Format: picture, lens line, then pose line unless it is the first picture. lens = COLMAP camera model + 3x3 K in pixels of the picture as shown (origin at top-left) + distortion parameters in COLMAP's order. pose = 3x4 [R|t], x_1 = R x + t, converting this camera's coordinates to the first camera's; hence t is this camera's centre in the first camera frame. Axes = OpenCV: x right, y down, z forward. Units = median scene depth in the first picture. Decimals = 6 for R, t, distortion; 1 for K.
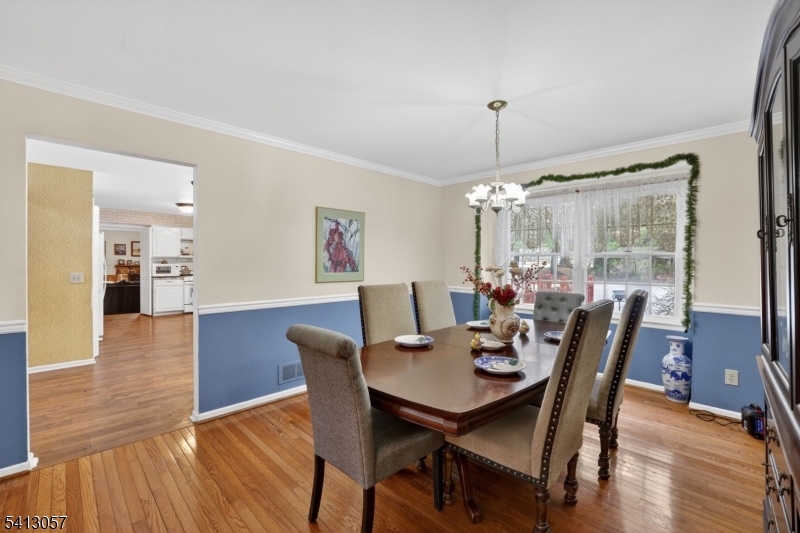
lens RADIAL K [[333.6, 0, 398.8], [0, 333.6, 267.0], [0, 0, 1]] dist [-0.004276, 0.000249]
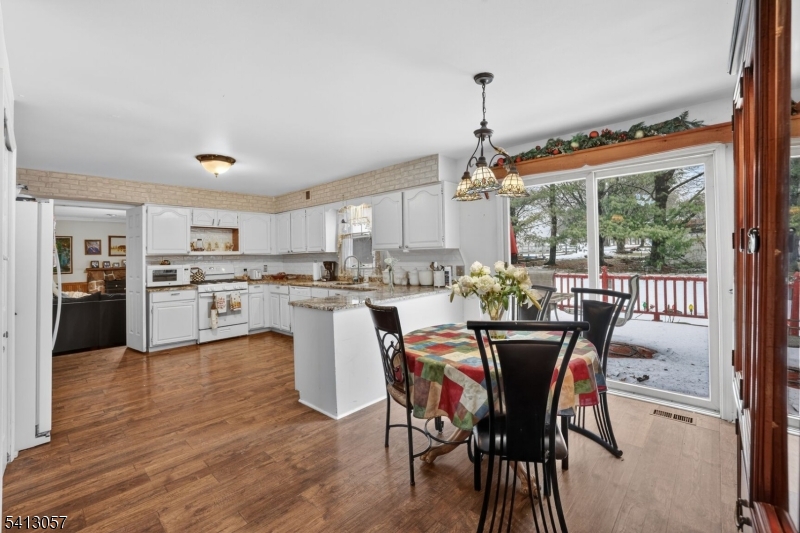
lens RADIAL K [[333.6, 0, 396.5], [0, 333.6, 253.8], [0, 0, 1]] dist [-0.004276, 0.000249]
pose [[0.998900, -0.022484, 0.041141, -0.295538], [0.023511, 0.999420, -0.024631, -0.005870], [-0.040563, 0.025571, 0.998850, 0.356123]]
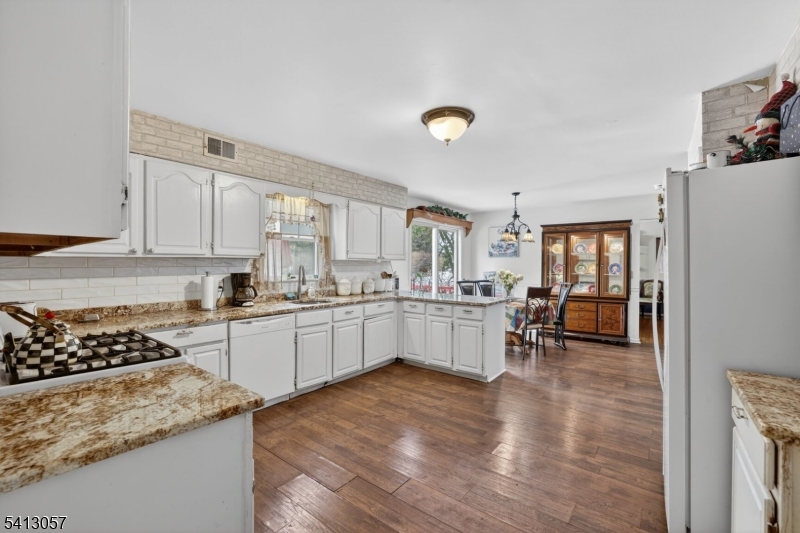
lens RADIAL K [[333.6, 0, 398.4], [0, 333.6, 264.3], [0, 0, 1]] dist [-0.004276, 0.000249]
pose [[-0.104752, -0.014813, 0.994388, -0.842887], [0.017098, 0.999714, 0.016694, -0.026170], [-0.994351, 0.018751, -0.104469, 0.912880]]
